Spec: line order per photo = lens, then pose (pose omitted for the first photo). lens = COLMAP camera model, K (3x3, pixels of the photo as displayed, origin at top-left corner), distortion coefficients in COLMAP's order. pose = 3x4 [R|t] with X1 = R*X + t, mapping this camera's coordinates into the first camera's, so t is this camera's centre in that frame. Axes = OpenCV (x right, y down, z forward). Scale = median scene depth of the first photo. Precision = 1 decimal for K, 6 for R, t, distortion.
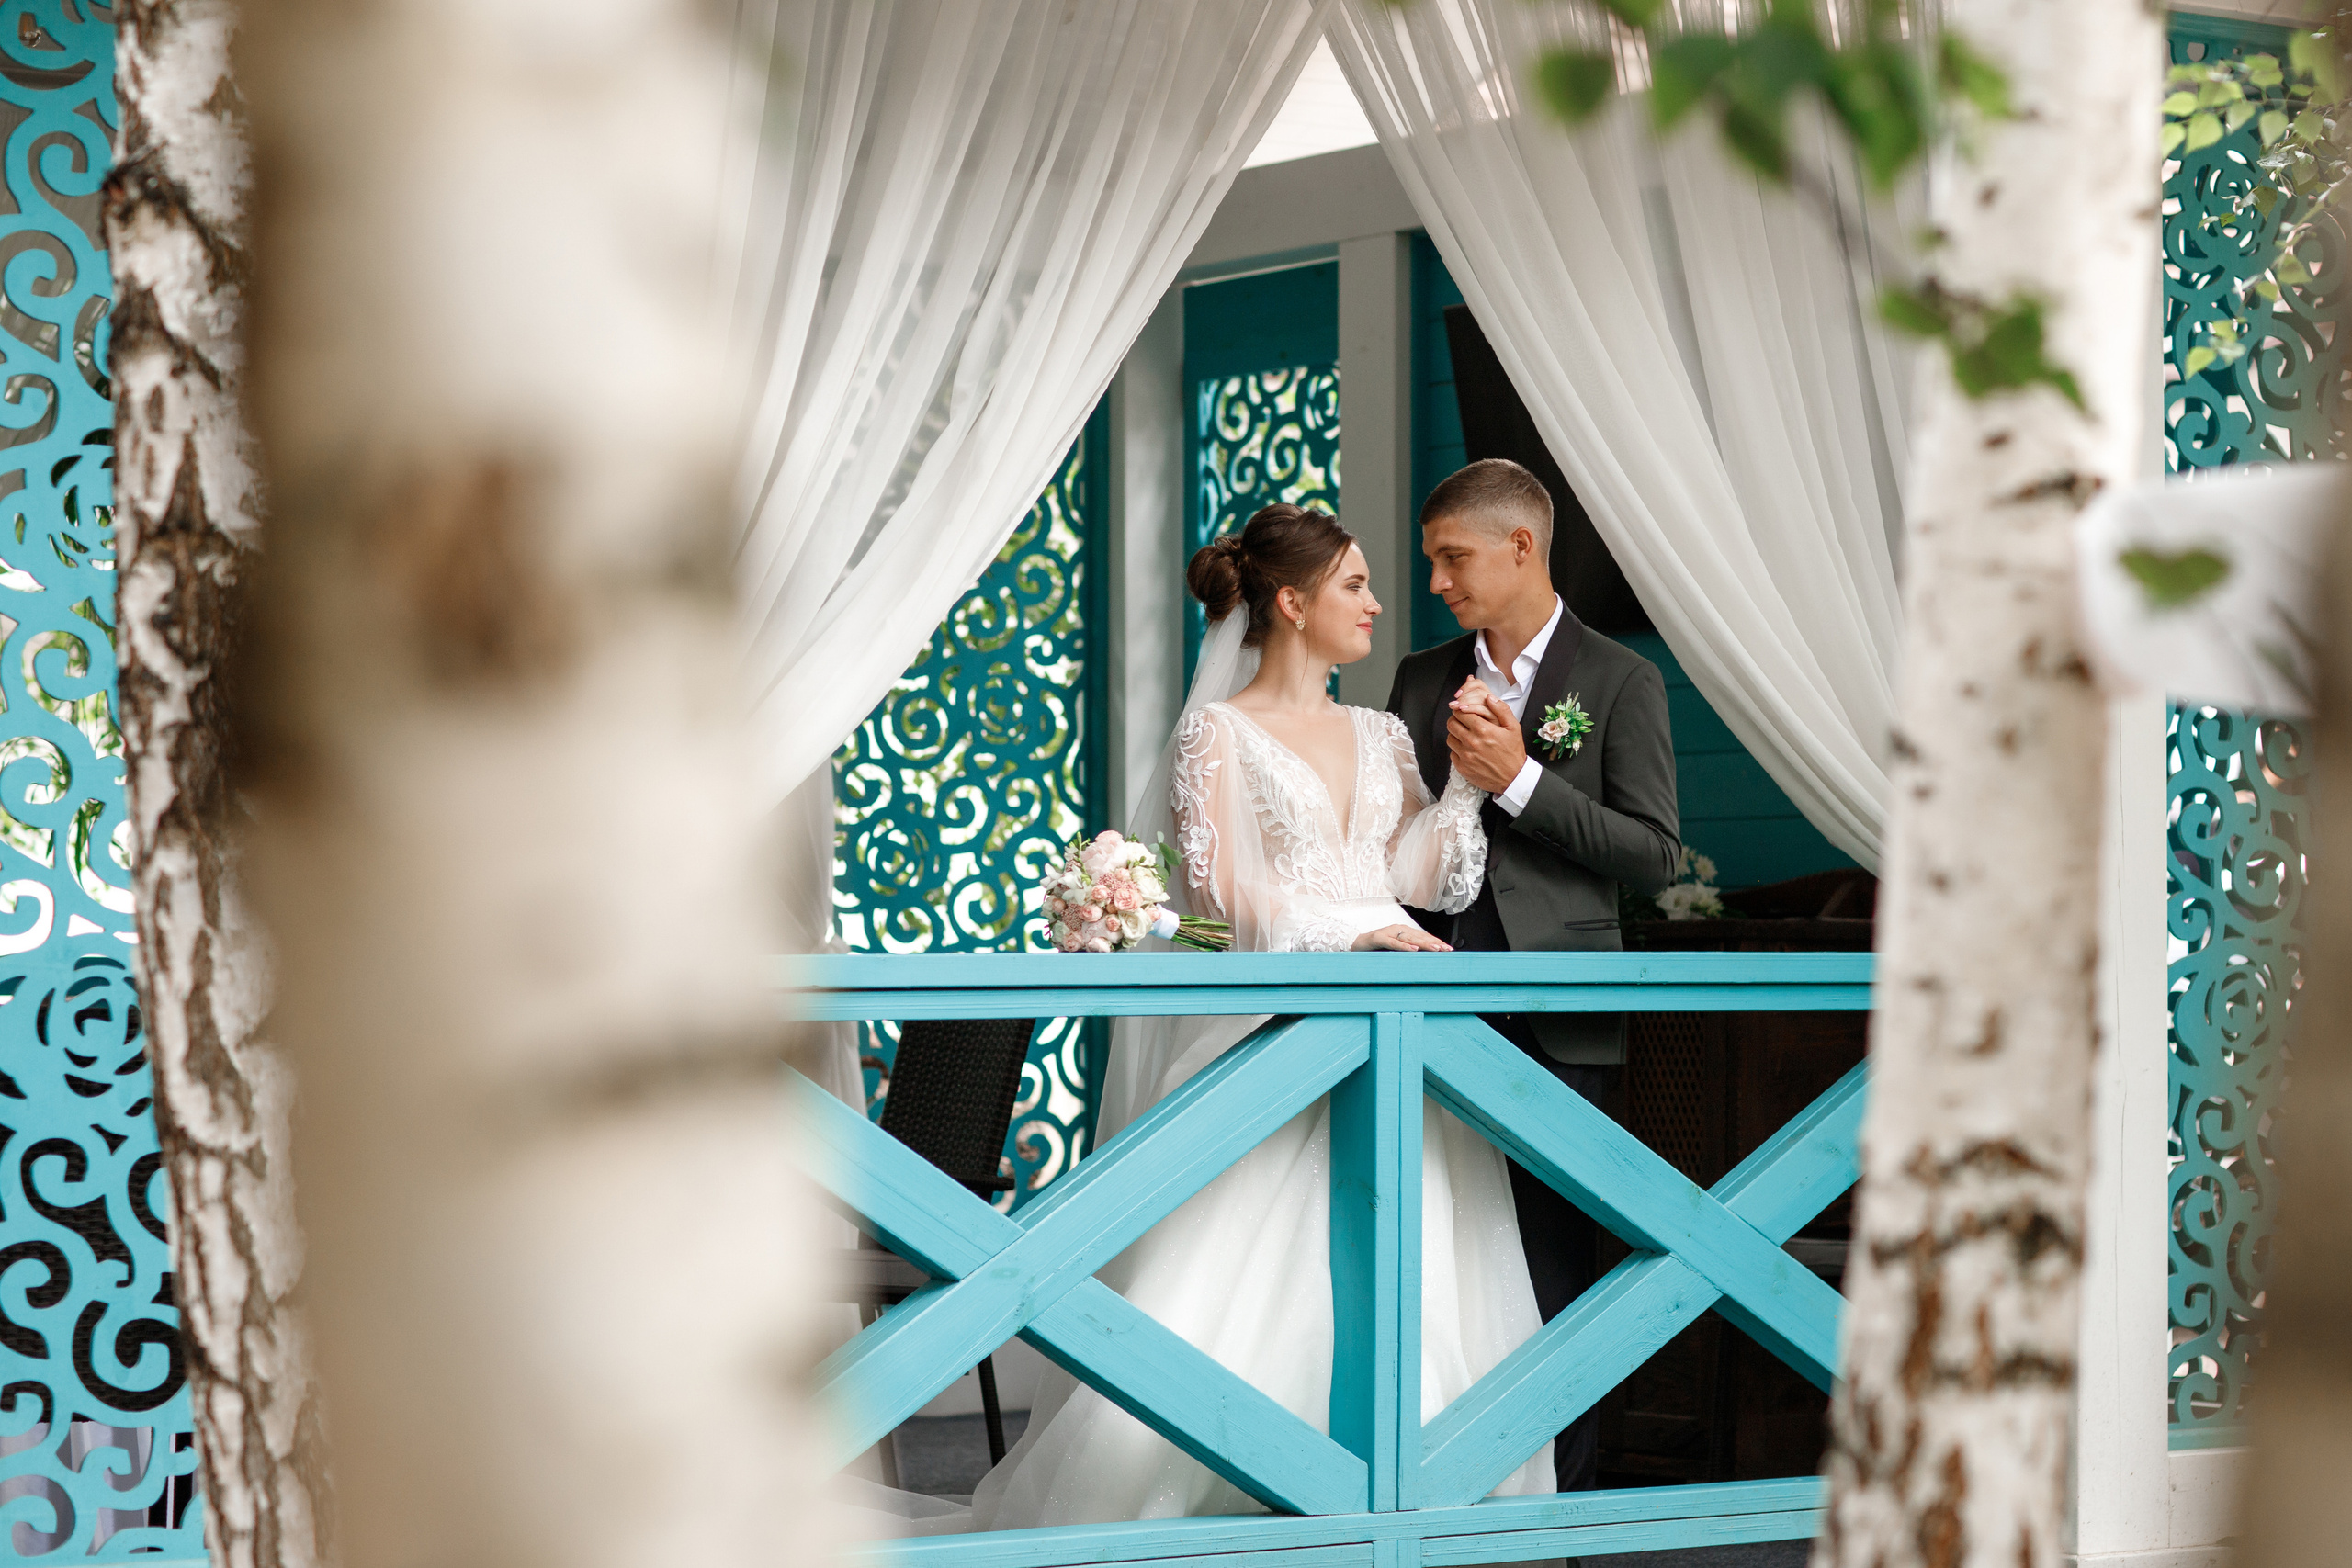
lens RADIAL K [[6144.5, 0, 1176.0], [0, 6144.5, 784.0], [0, 0, 1]] dist [-0.066957, -1.005459]
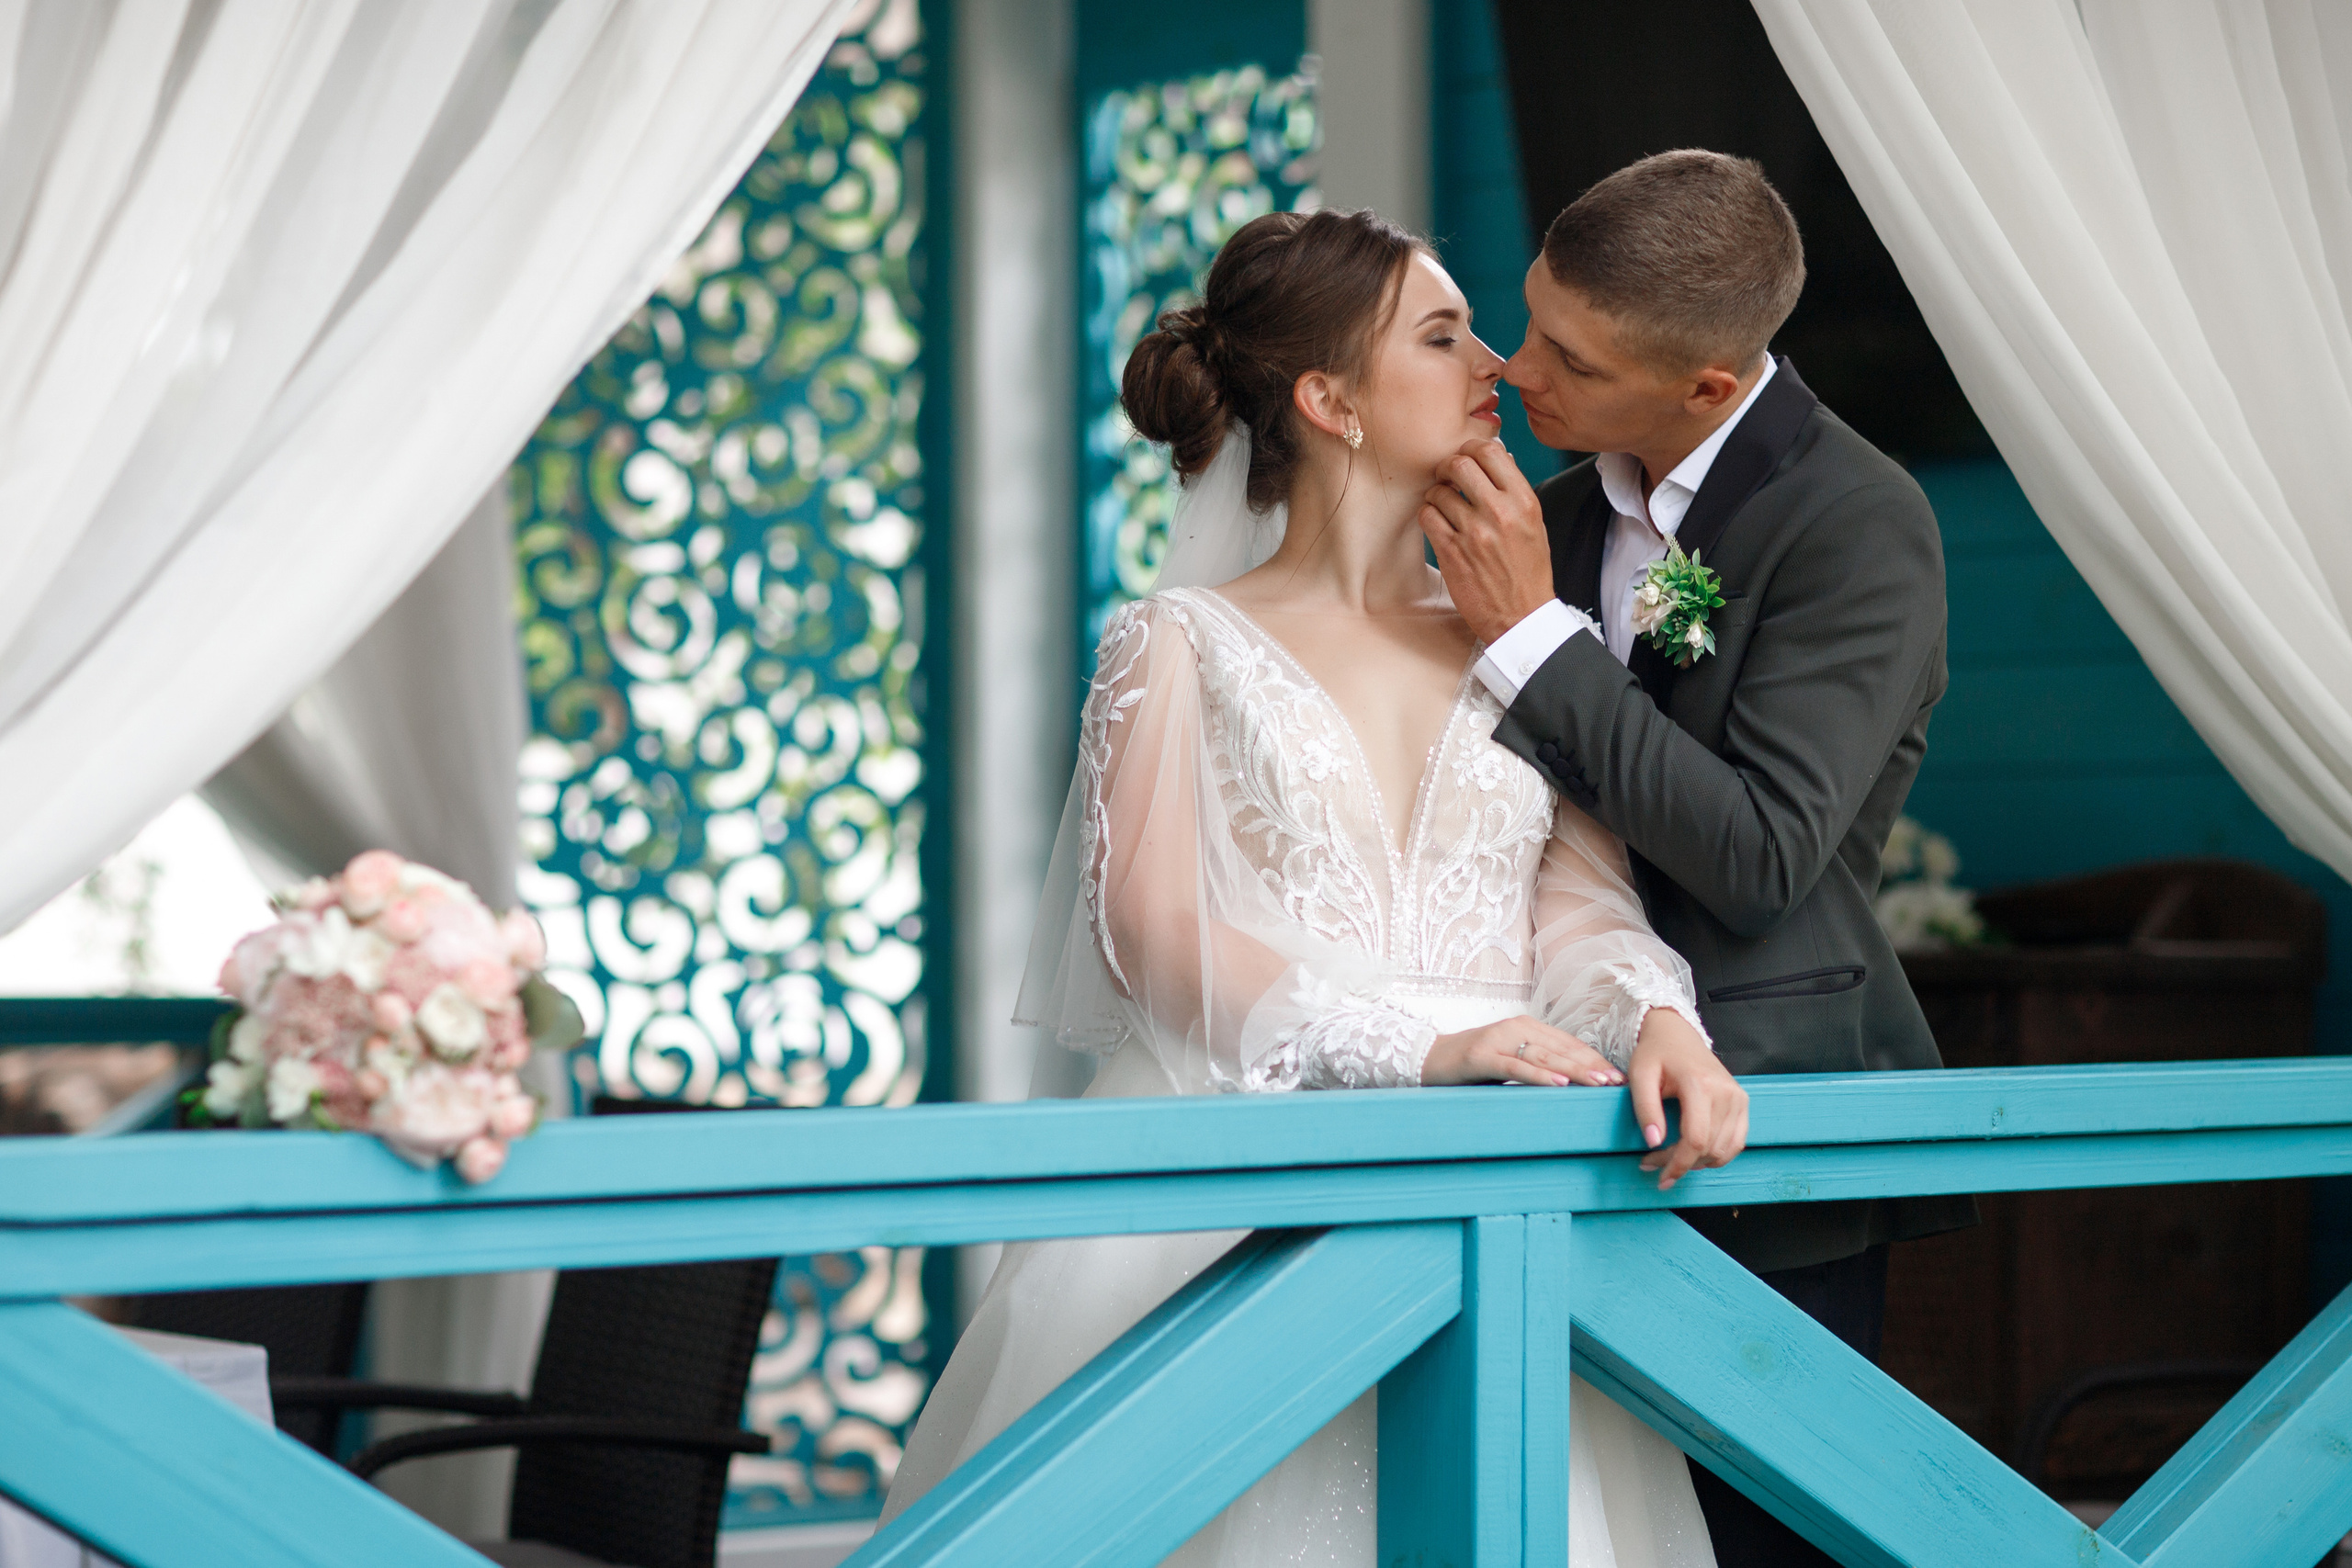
lens RADIAL K [[6144.5, 0, 1176.0], [0, 6144.5, 784.0], [0, 0, 1]] dist [-0.066957, -1.005459]
pose [[0.999809, -0.002435, 0.019404, -0.000287], [0.002091, 0.999840, 0.017751, -0.003814], [-0.019444, -0.017707, 0.999654, 0.349208]]
